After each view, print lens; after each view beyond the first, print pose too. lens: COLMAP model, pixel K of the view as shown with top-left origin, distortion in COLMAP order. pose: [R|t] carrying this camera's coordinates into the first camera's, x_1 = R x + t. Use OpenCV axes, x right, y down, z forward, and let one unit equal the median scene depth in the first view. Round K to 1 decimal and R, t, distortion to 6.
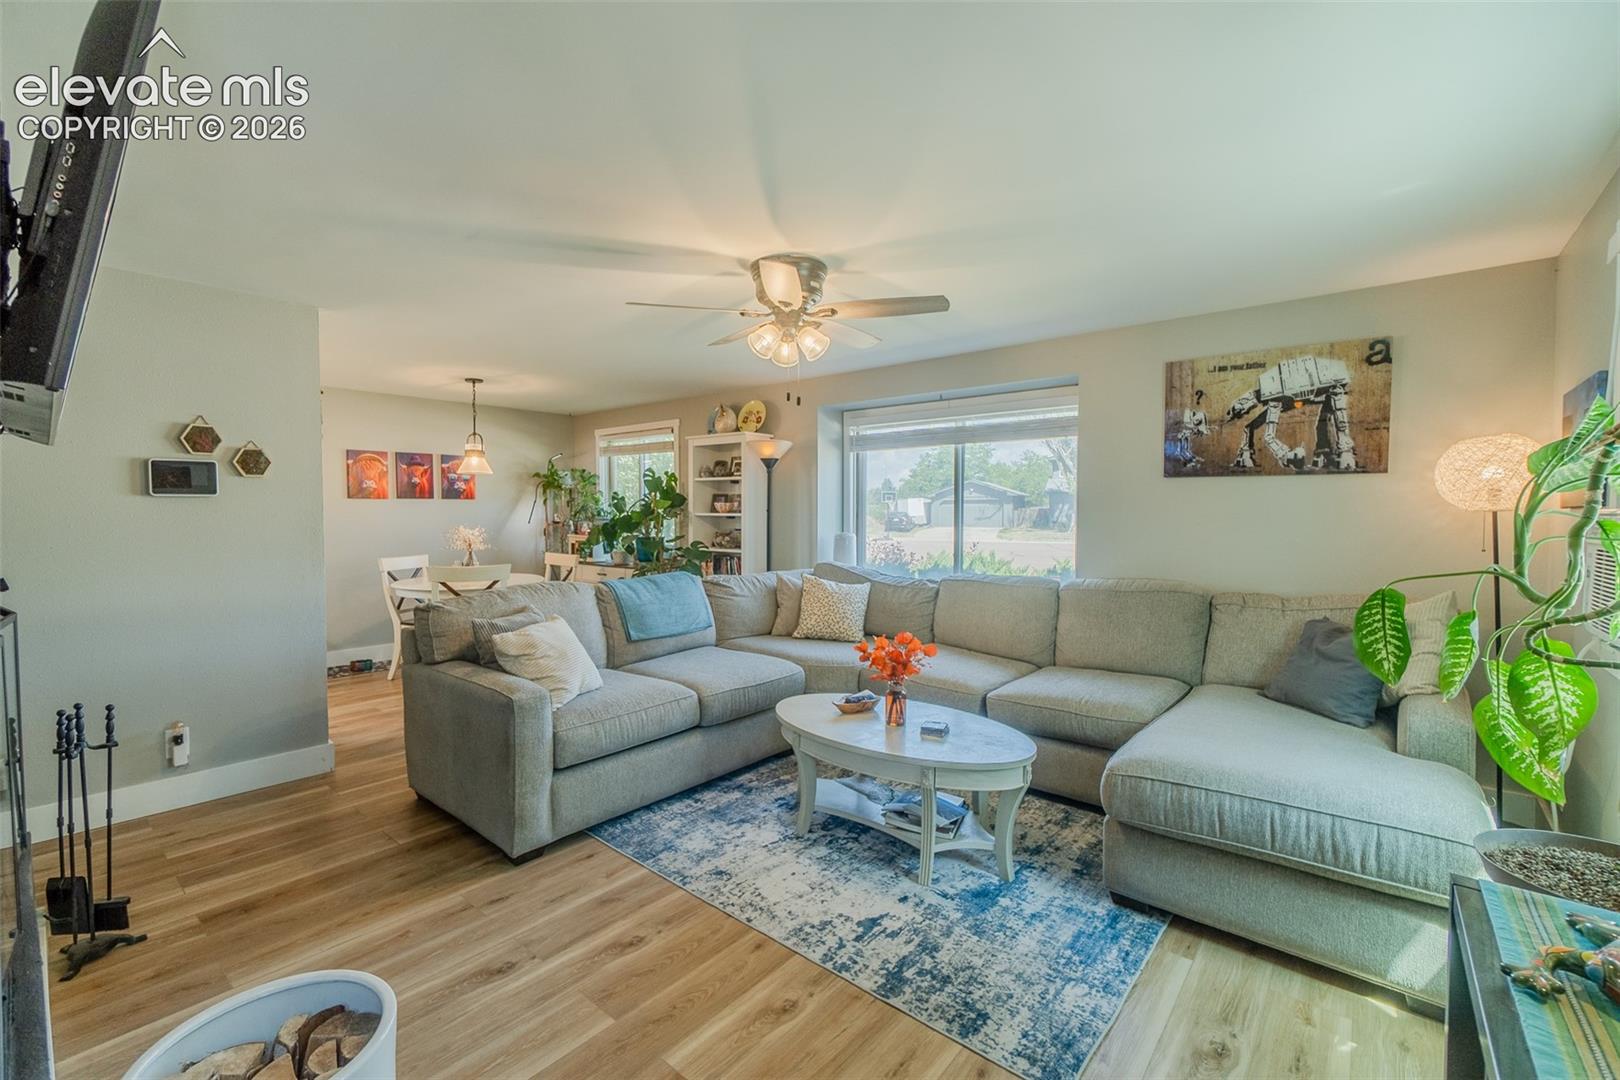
lens RADIAL K [[687.0, 0, 794.9], [0, 687.0, 533.0], [0, 0, 1]] dist [-0.009574, 0.000406]
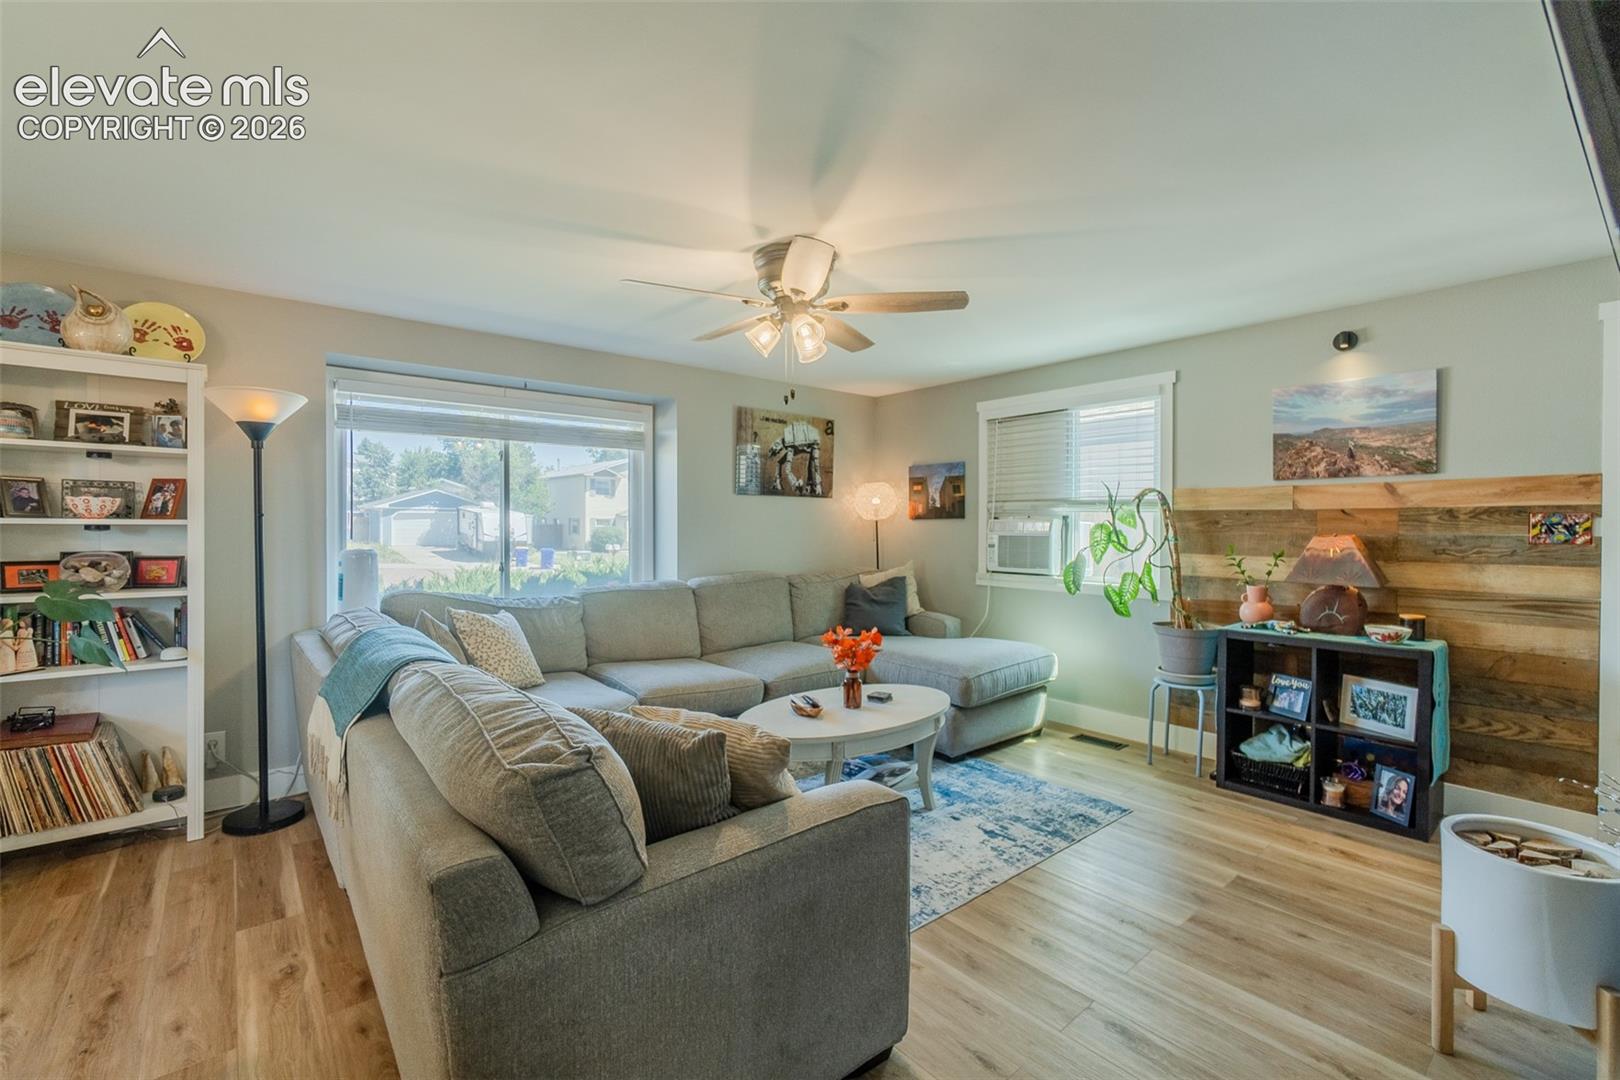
lens RADIAL K [[687.0, 0, 794.9], [0, 687.0, 533.0], [0, 0, 1]] dist [-0.009574, 0.000406]
pose [[0.176468, -0.014518, 0.984199, -0.531536], [0.026953, 0.999588, 0.009913, -0.011985], [-0.983937, 0.024778, 0.176787, 0.482060]]
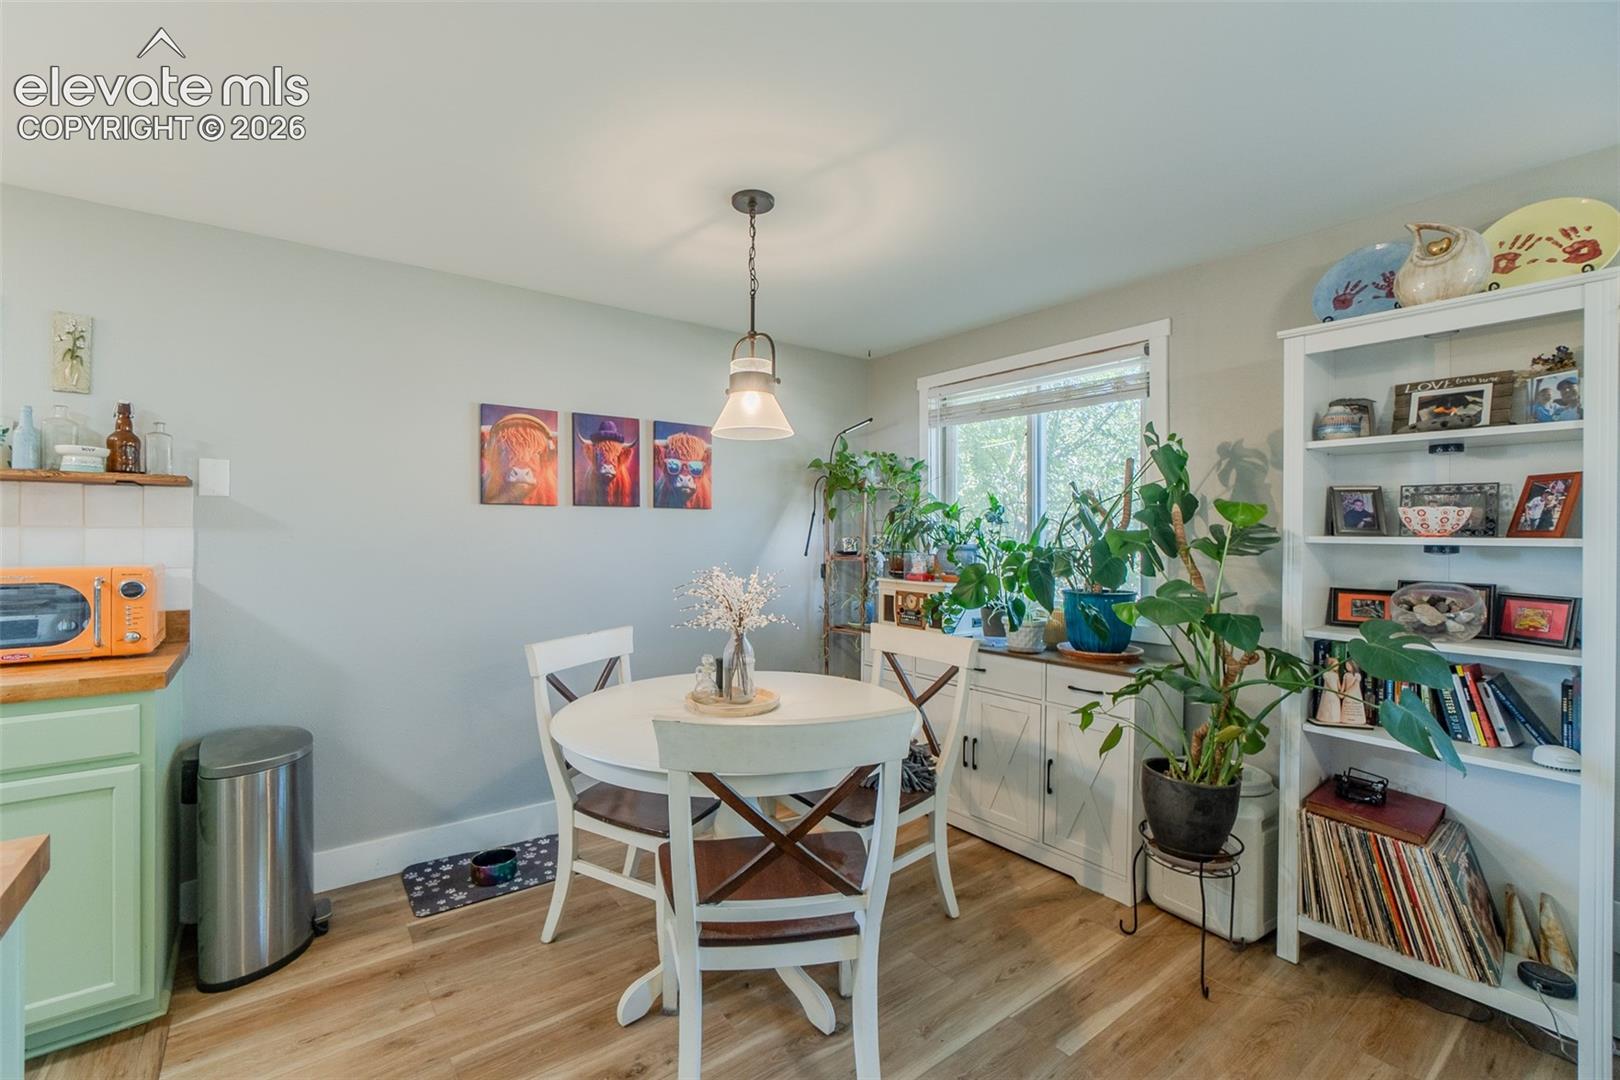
lens RADIAL K [[690.8, 0, 794.3], [0, 690.8, 531.8], [0, 0, 1]] dist [-0.000898, 0.000734]
pose [[0.974594, 0.001732, -0.223971, -0.371866], [-0.009874, 0.999330, -0.035239, -0.018193], [0.223760, 0.036555, 0.973959, 0.652670]]
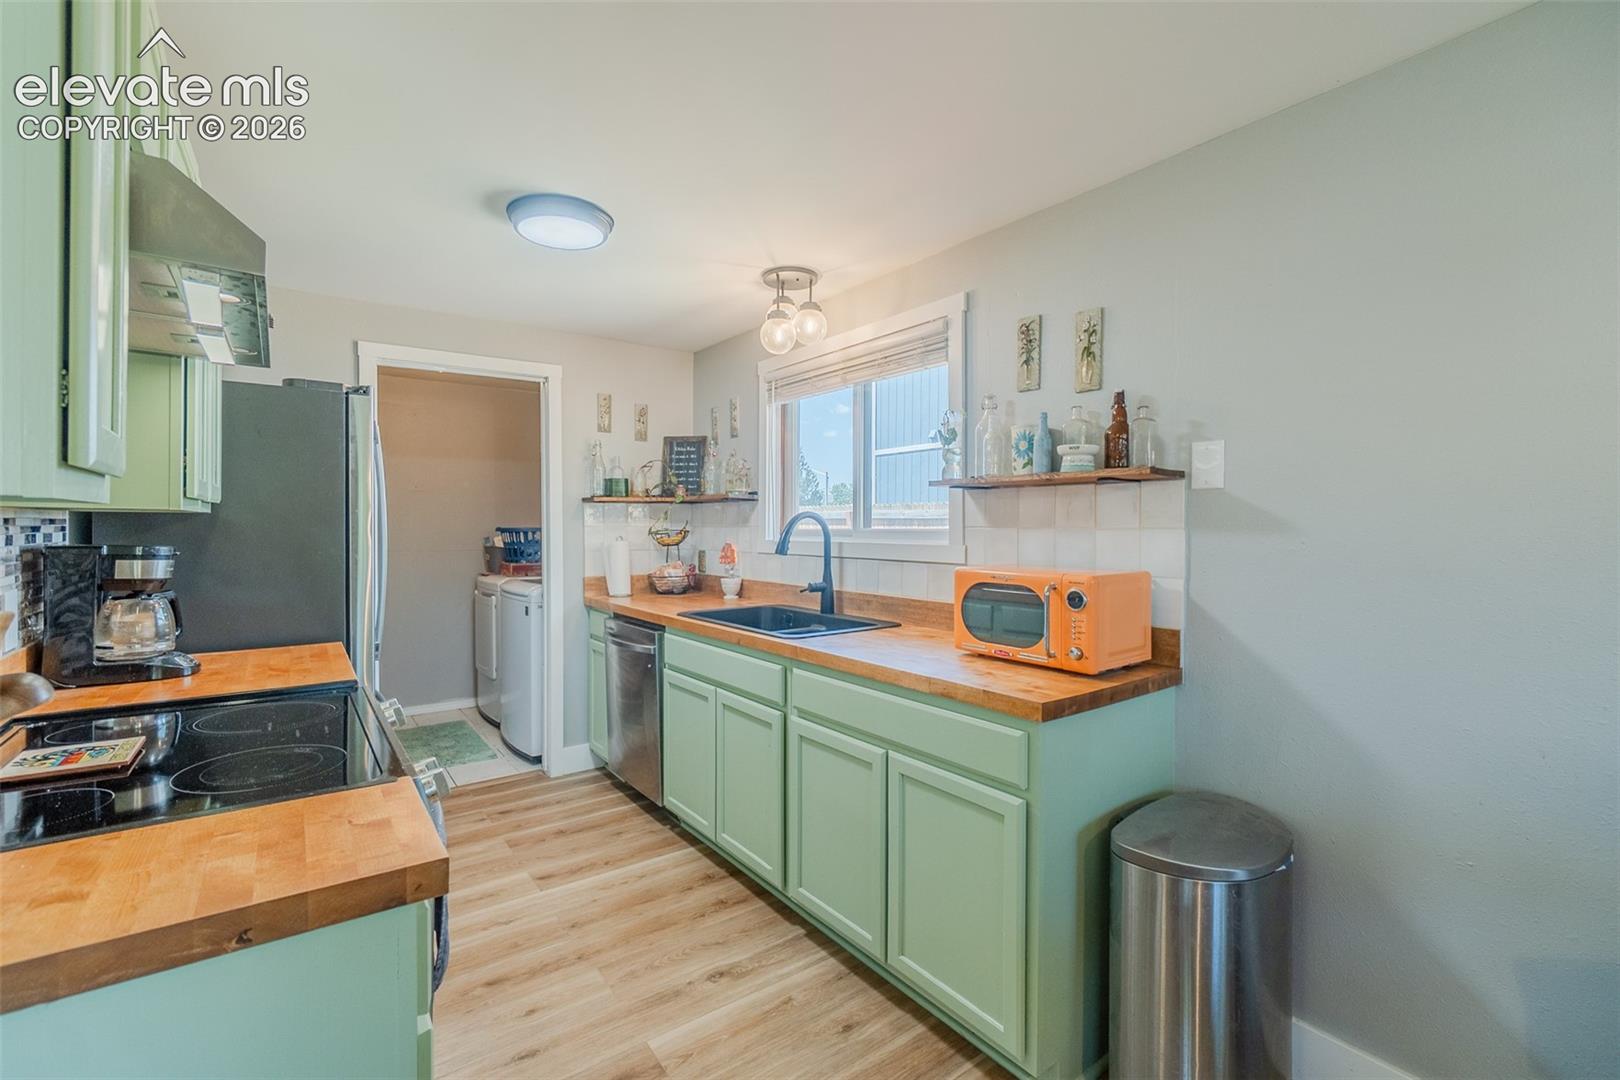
lens RADIAL K [[705.8, 0, 797.5], [0, 705.8, 530.3], [0, 0, 1]] dist [-0.009437, 0.000052]
pose [[-0.230567, 0.004344, -0.973047, -0.446129], [-0.035910, 0.999271, 0.012970, -0.029843], [0.972394, 0.037932, -0.230243, 0.889692]]
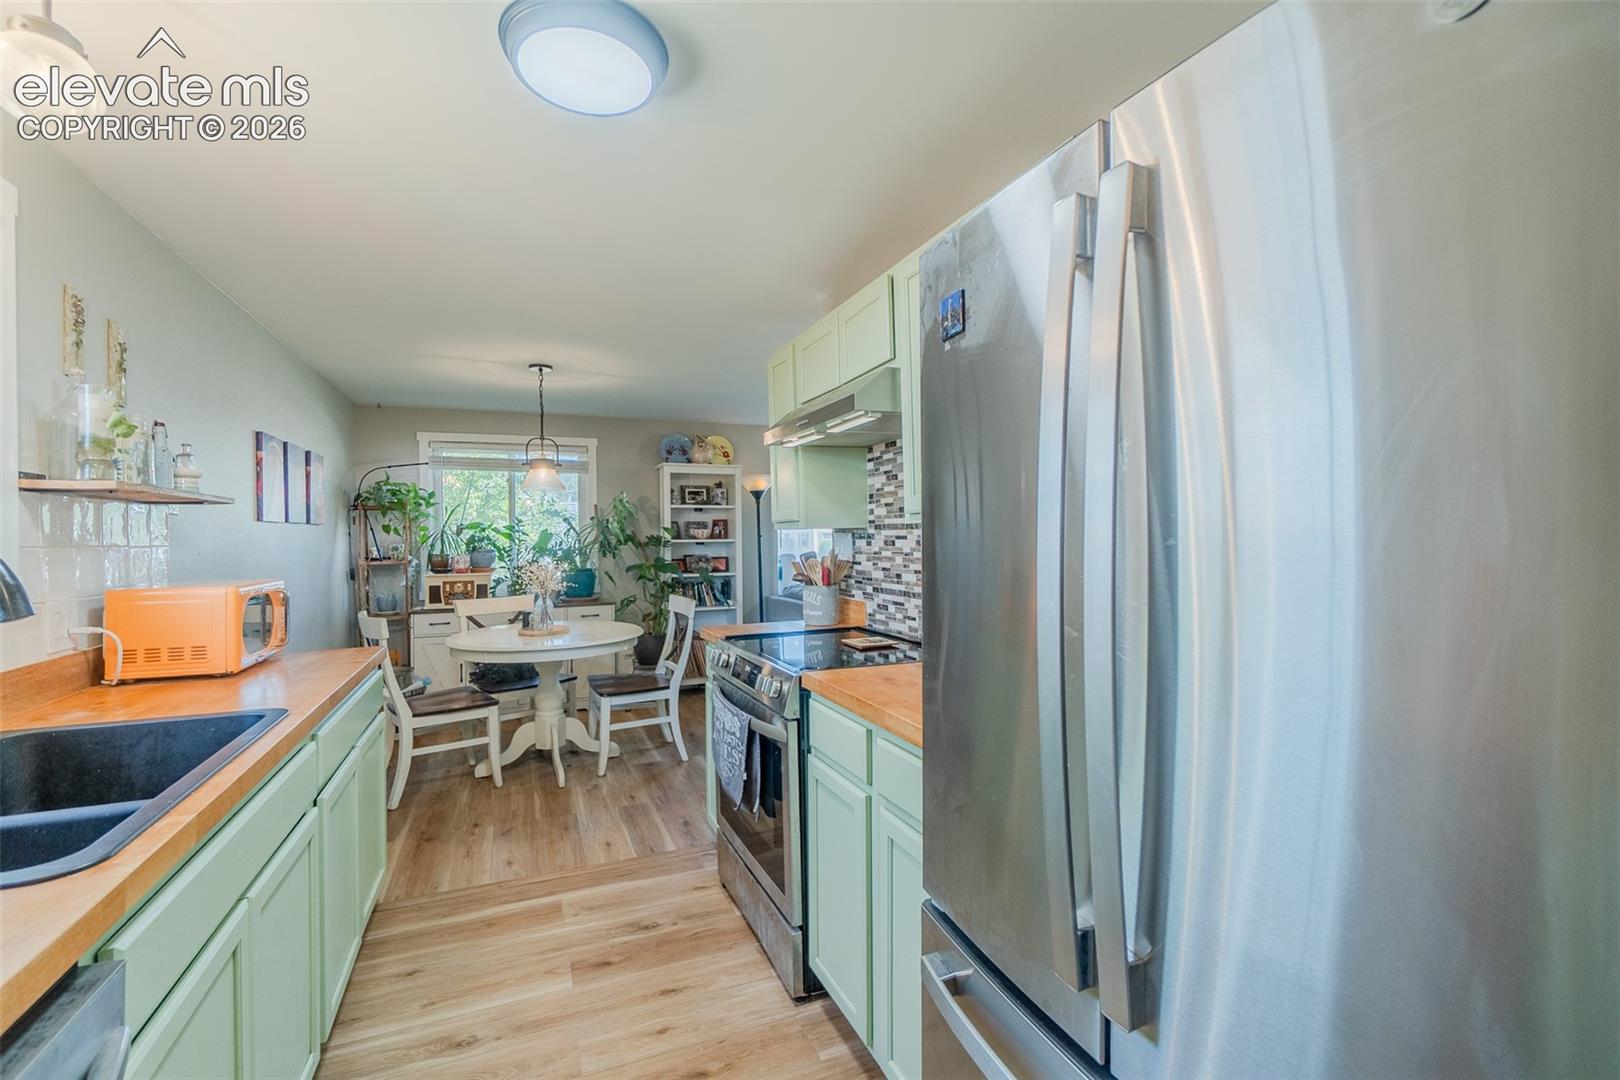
lens RADIAL K [[687.0, 0, 794.9], [0, 687.0, 533.0], [0, 0, 1]] dist [-0.009574, 0.000406]
pose [[0.459417, -0.004272, 0.888211, -1.062638], [0.044022, 0.998869, -0.017965, -0.015345], [-0.887129, 0.047354, 0.459085, 0.435385]]
